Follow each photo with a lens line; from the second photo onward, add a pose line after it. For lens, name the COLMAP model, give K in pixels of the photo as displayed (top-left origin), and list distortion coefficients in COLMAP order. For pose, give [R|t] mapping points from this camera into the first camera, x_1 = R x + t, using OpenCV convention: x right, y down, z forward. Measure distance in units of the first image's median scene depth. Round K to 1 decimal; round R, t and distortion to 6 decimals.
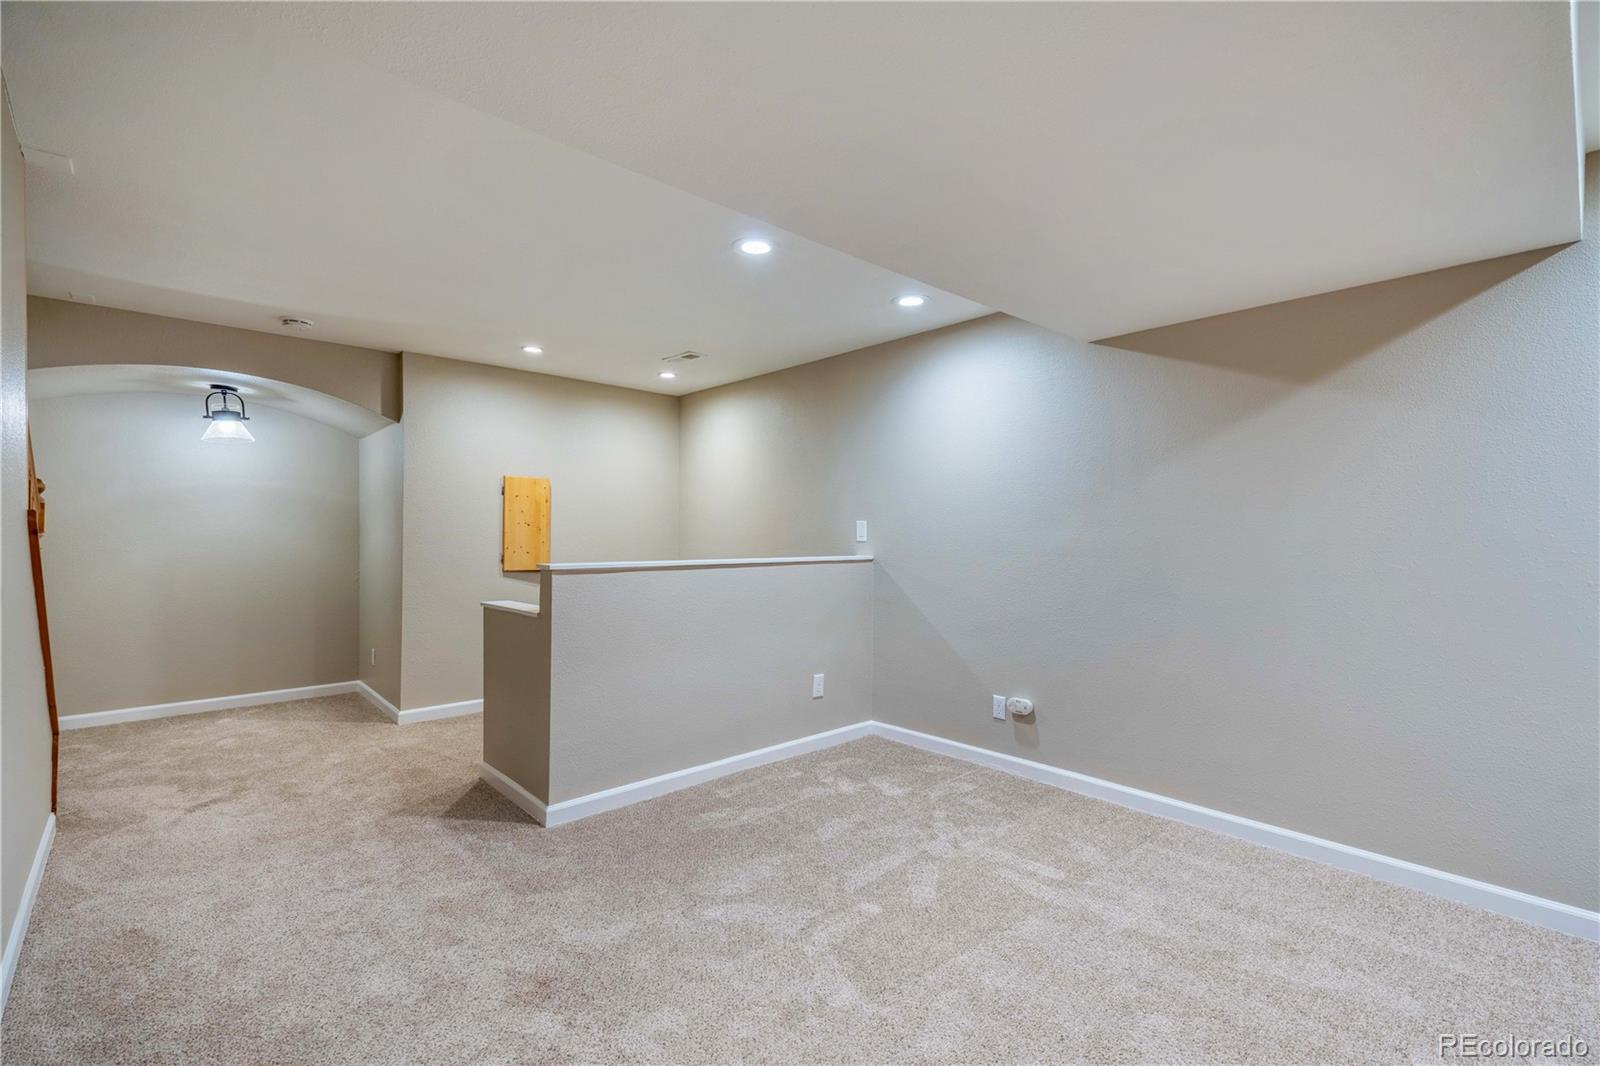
lens RADIAL K [[702.1, 0, 797.9], [0, 702.1, 536.3], [0, 0, 1]] dist [0.047938, -0.014604]
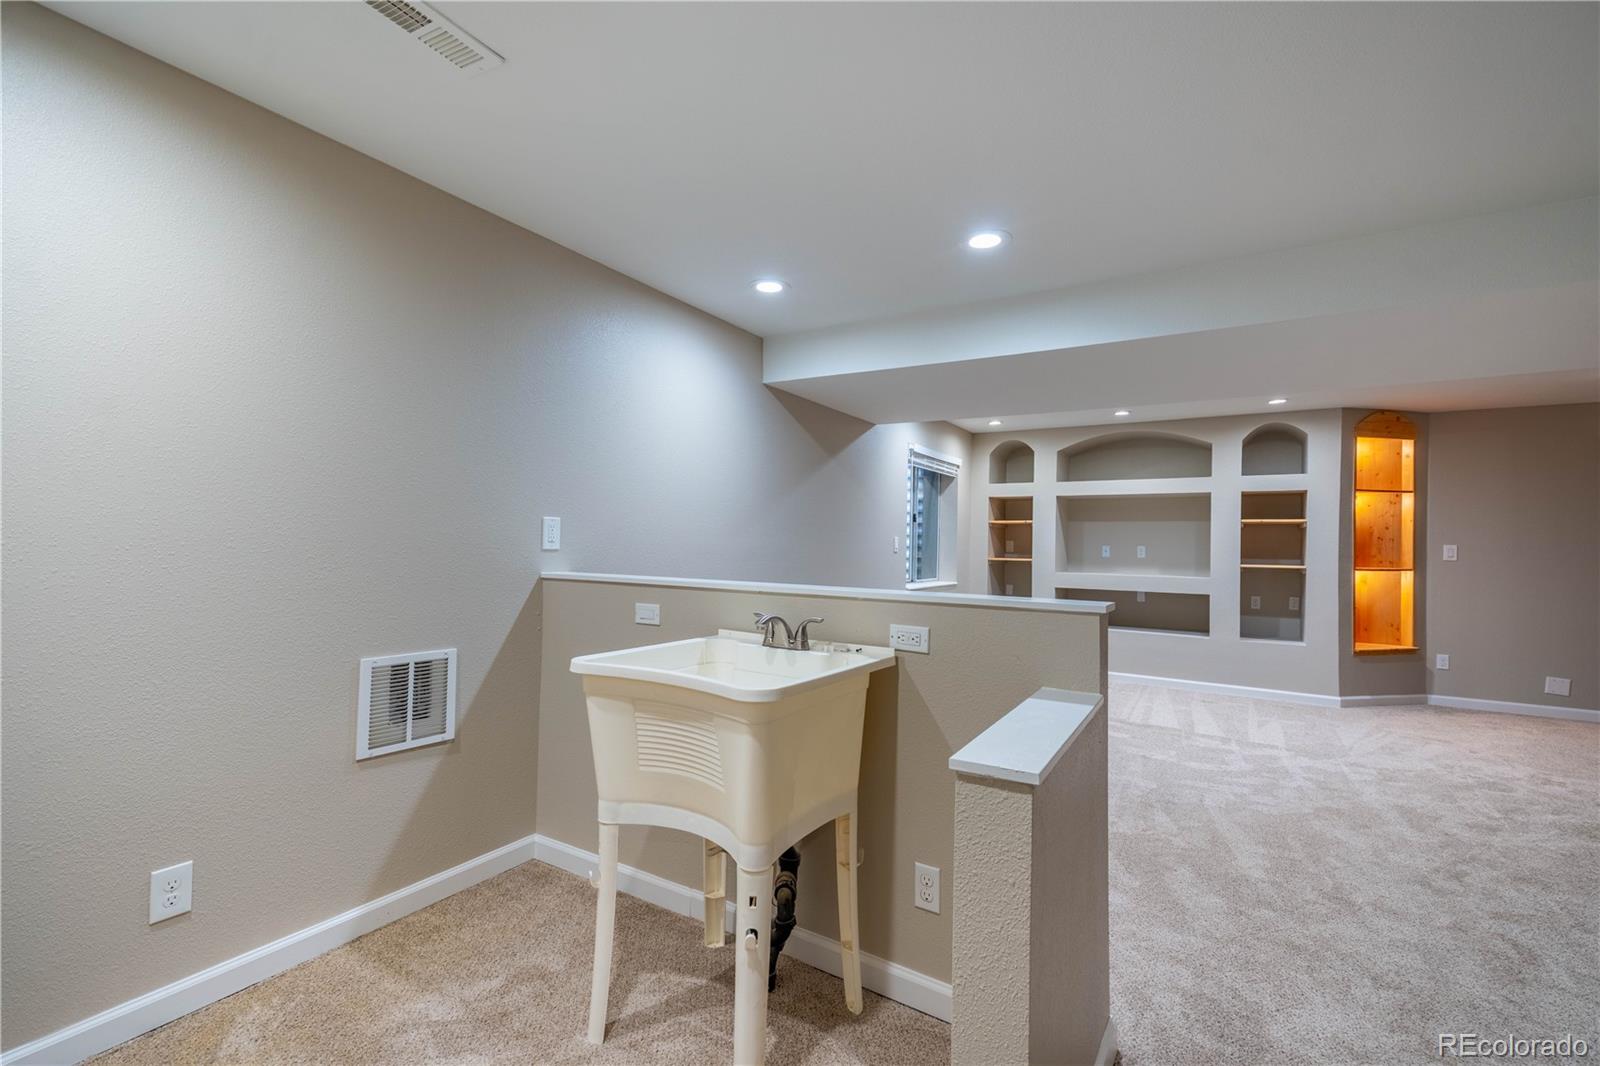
lens RADIAL K [[702.1, 0, 797.9], [0, 702.1, 536.3], [0, 0, 1]] dist [0.047938, -0.014604]
pose [[-0.276268, 0.001519, 0.961079, -1.083981], [-0.015193, 0.999867, -0.005947, -0.008540], [-0.960961, -0.016245, -0.276208, 1.817852]]
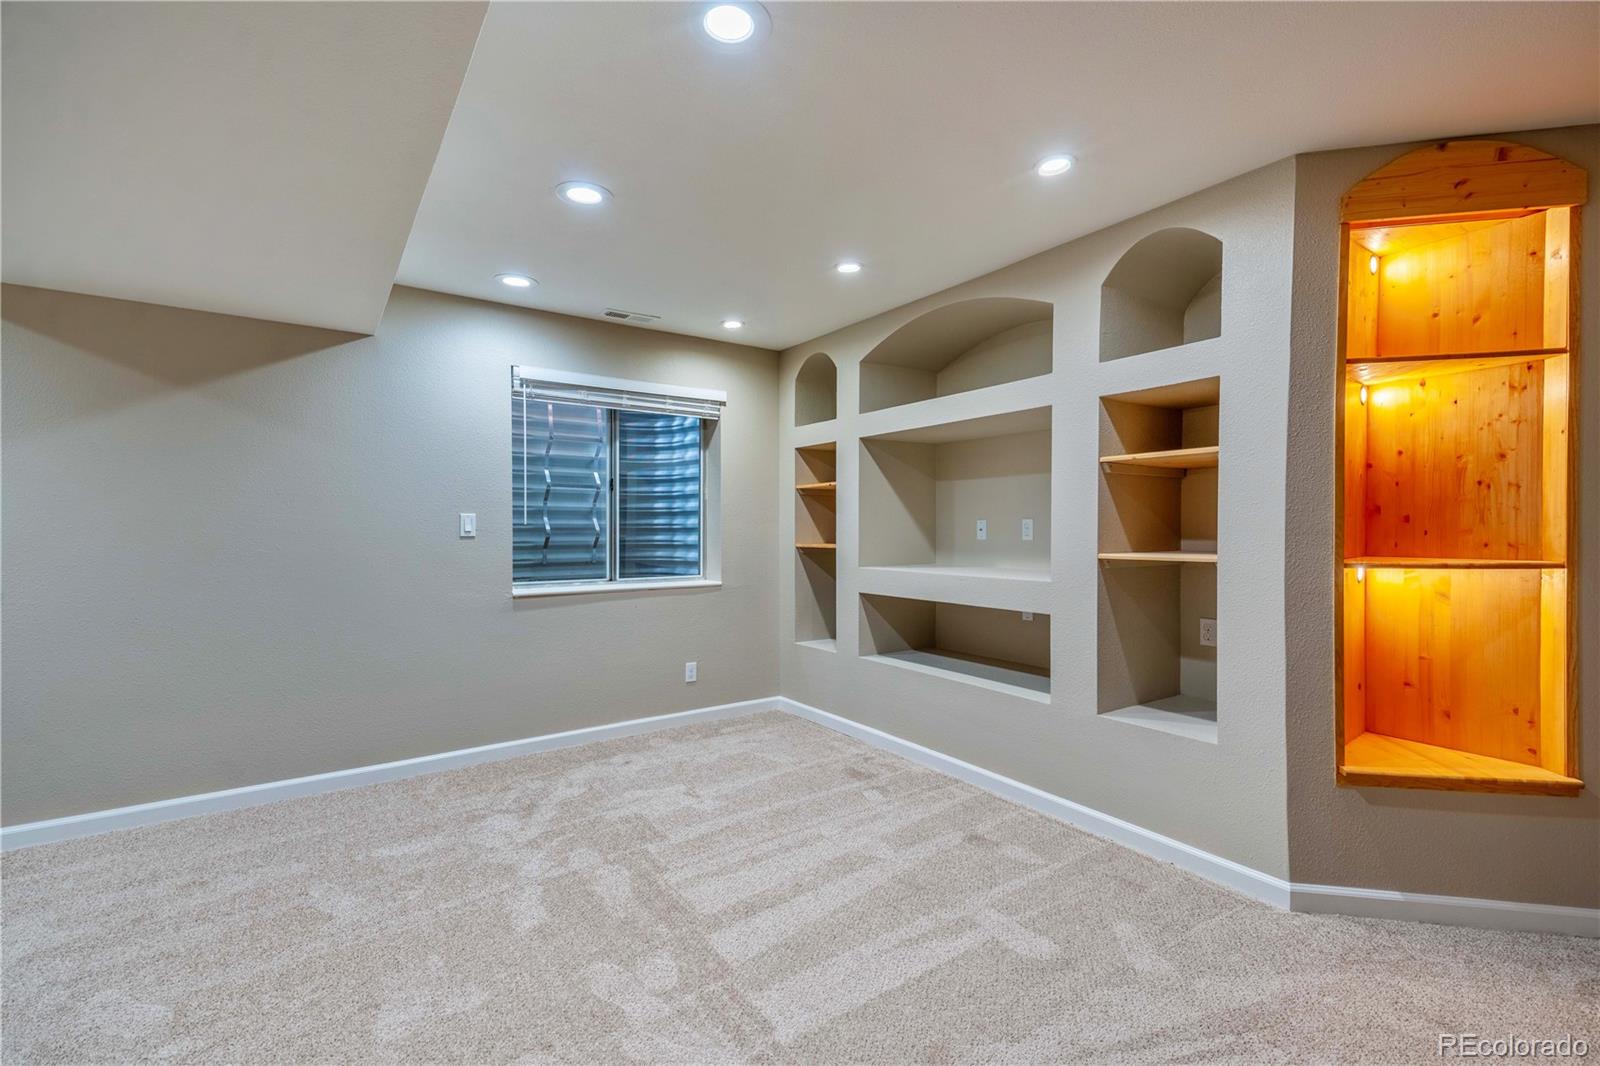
lens RADIAL K [[702.1, 0, 797.9], [0, 702.1, 536.3], [0, 0, 1]] dist [0.047938, -0.014604]
pose [[0.139129, -0.017062, 0.990127, -0.306621], [0.005137, 0.999851, 0.016508, 0.003076], [-0.990261, 0.002790, 0.139195, -0.103792]]
